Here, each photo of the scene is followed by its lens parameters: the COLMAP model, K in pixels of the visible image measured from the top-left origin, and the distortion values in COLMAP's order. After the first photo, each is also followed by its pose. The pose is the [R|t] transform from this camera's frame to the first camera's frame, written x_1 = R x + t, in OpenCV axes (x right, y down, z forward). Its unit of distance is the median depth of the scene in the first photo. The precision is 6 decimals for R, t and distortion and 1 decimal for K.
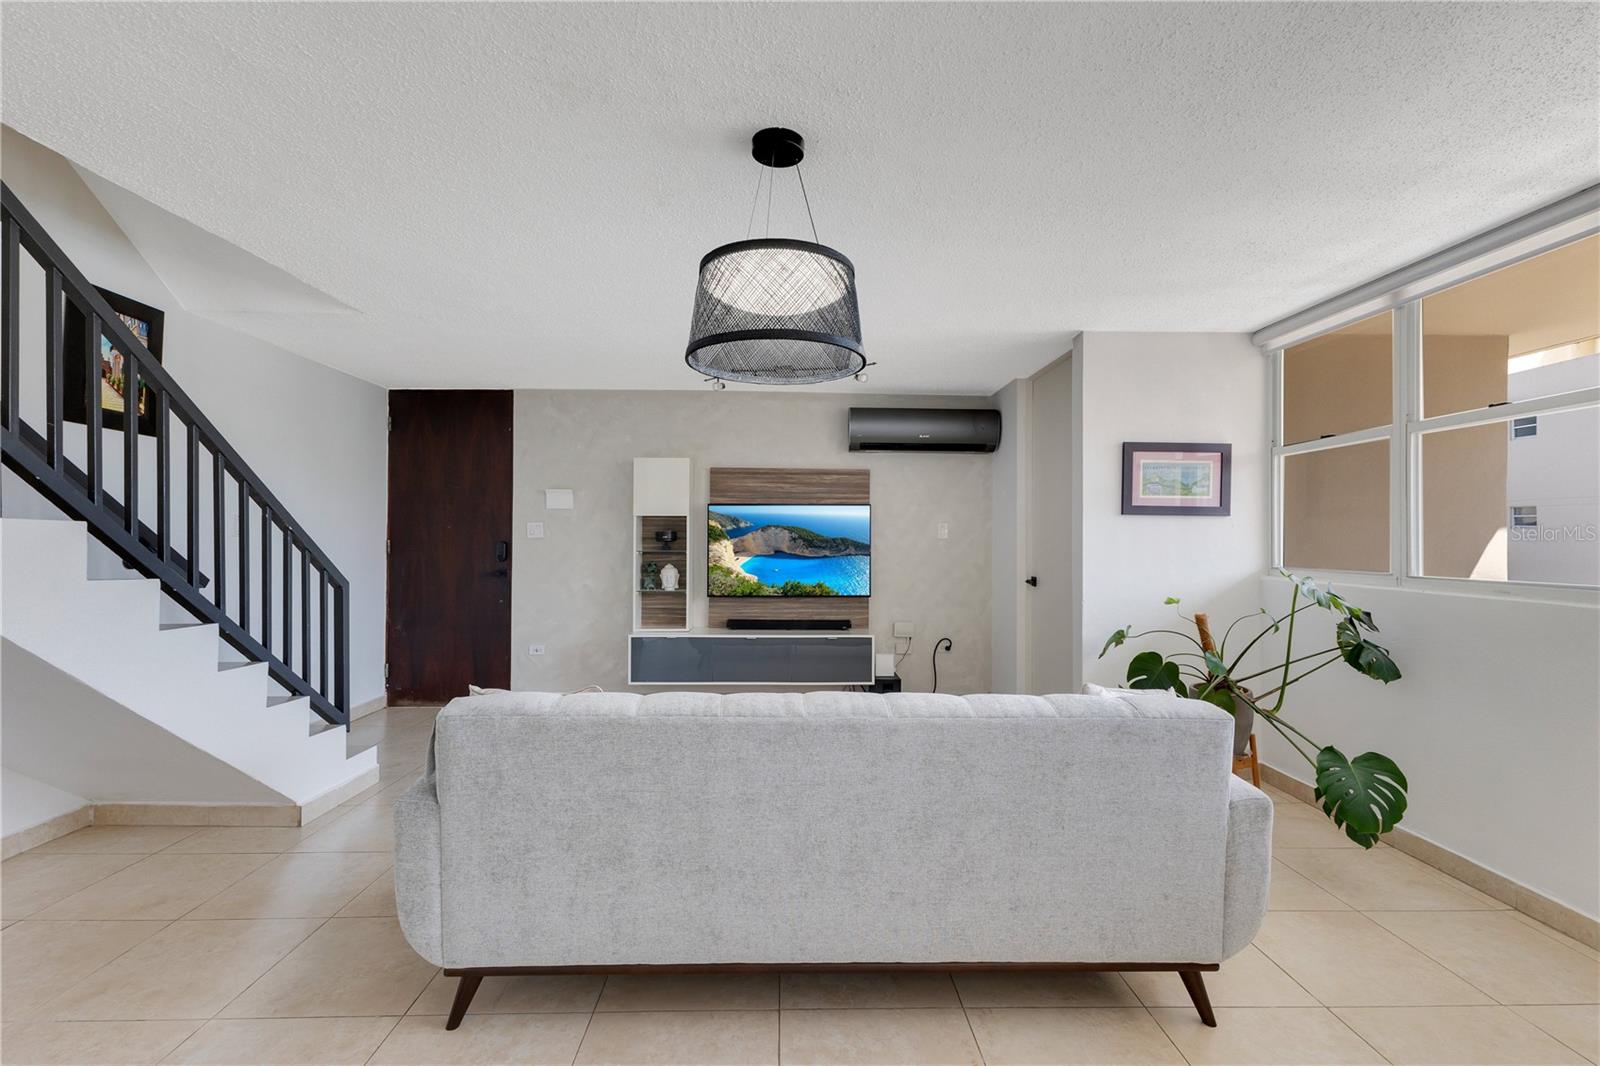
lens RADIAL K [[773.7, 0, 803.1], [0, 773.7, 534.7], [0, 0, 1]] dist [0.015493, 0.000056]
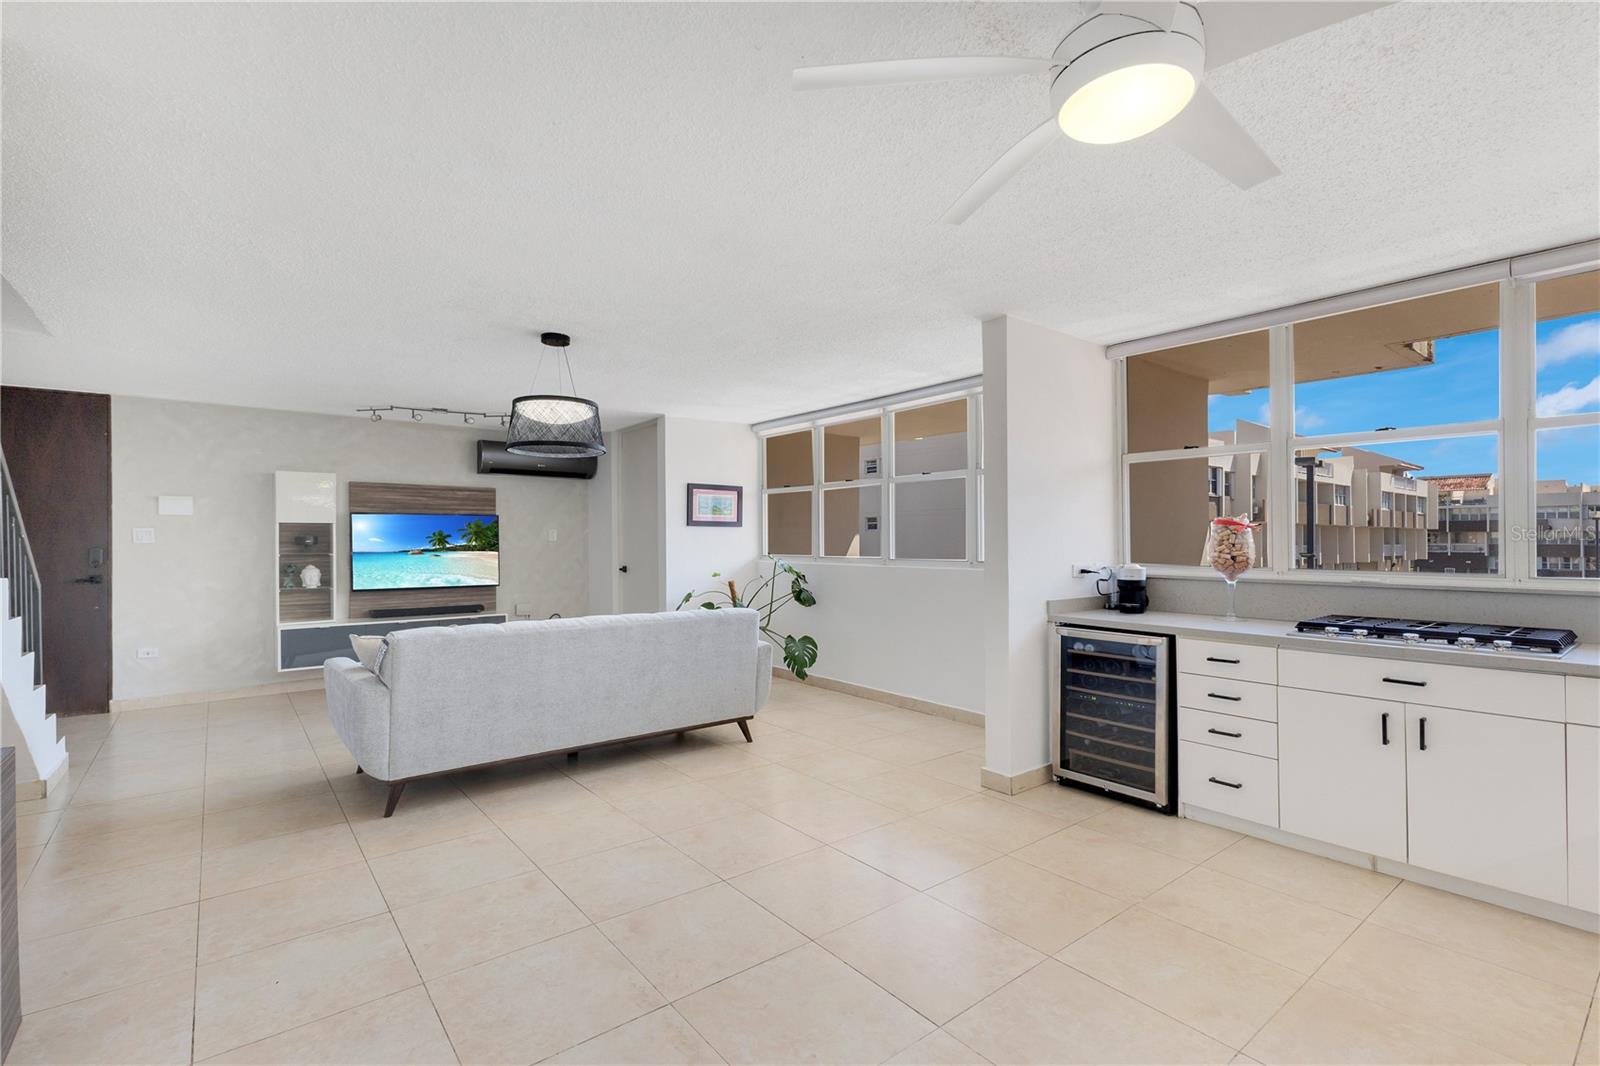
lens RADIAL K [[707.4, 0, 800.5], [0, 707.4, 539.5], [0, 0, 1]] dist [0.008425, -0.000546]
pose [[0.814126, -0.006843, 0.580648, -0.286630], [0.004220, 0.999974, 0.005867, -0.004206], [-0.580673, -0.002326, 0.814133, -0.402369]]
